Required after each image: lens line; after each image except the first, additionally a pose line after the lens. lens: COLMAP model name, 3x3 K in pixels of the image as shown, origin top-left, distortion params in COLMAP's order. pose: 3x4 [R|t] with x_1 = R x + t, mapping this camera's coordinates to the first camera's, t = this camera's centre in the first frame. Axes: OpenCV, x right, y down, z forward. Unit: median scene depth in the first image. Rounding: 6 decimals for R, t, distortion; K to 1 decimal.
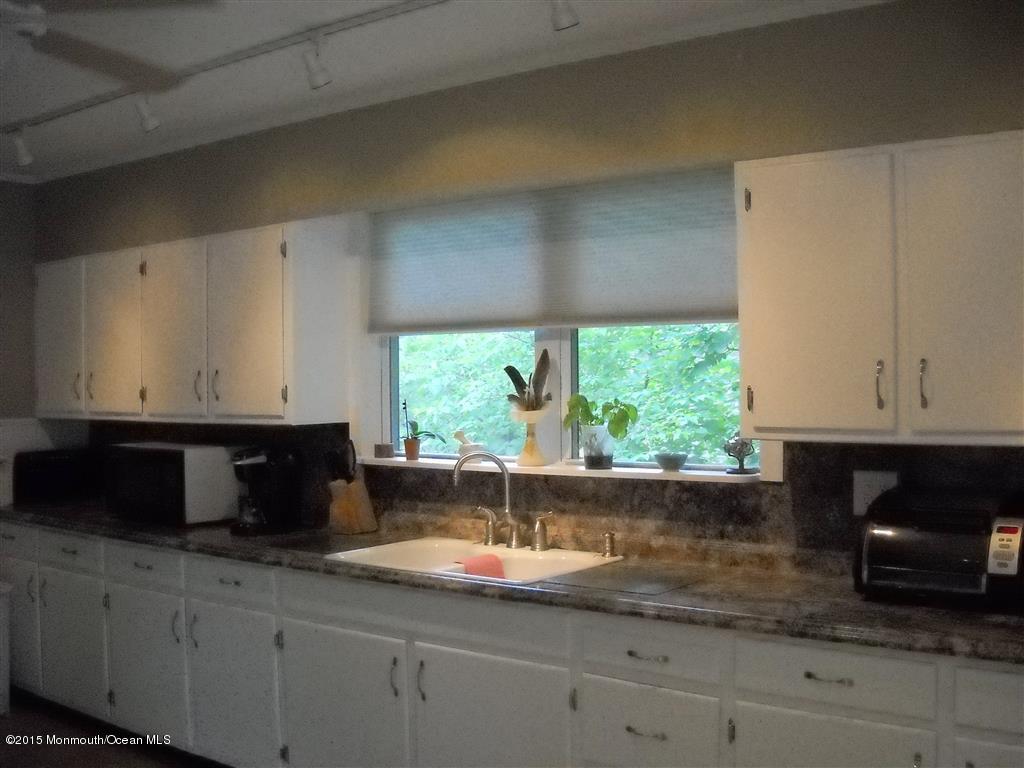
lens RADIAL K [[1130.4, 0, 512.0], [0, 1130.4, 384.0], [0, 0, 1]] dist [-0.353045, 0.478813]
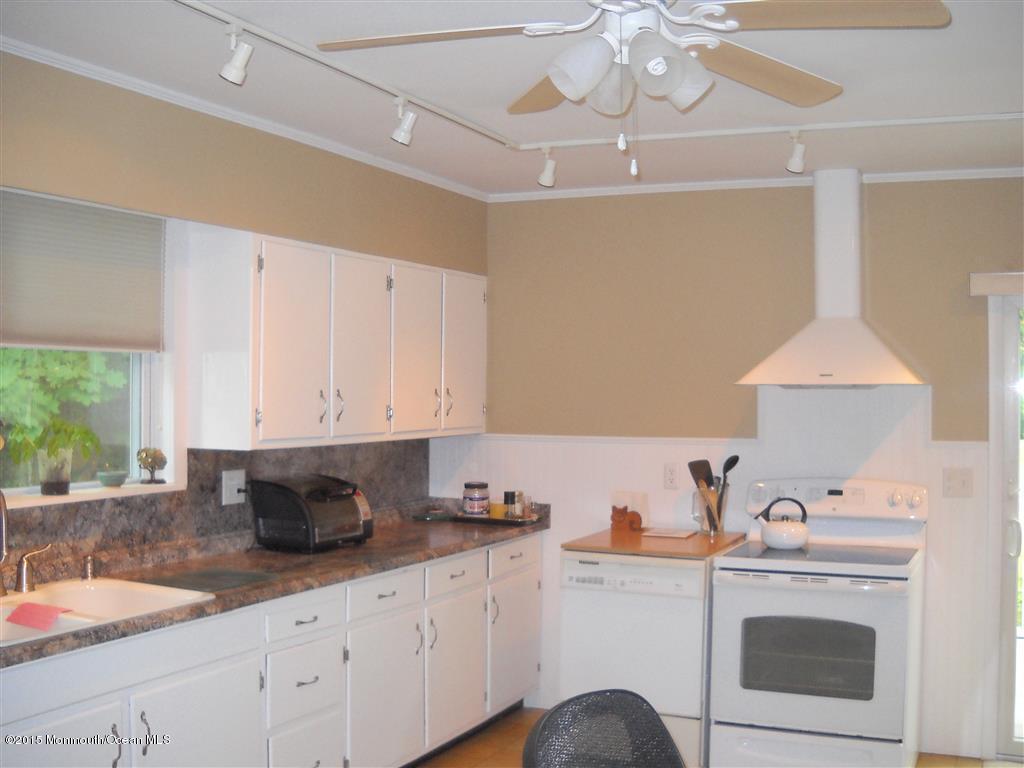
lens RADIAL K [[1130.4, 0, 512.0], [0, 1130.4, 384.0], [0, 0, 1]] dist [-0.353045, 0.478813]
pose [[-0.206696, 0.012192, 0.978329, -0.985898], [0.001566, 0.999925, -0.012130, -0.009536], [-0.978404, -0.000975, -0.206699, 0.863526]]
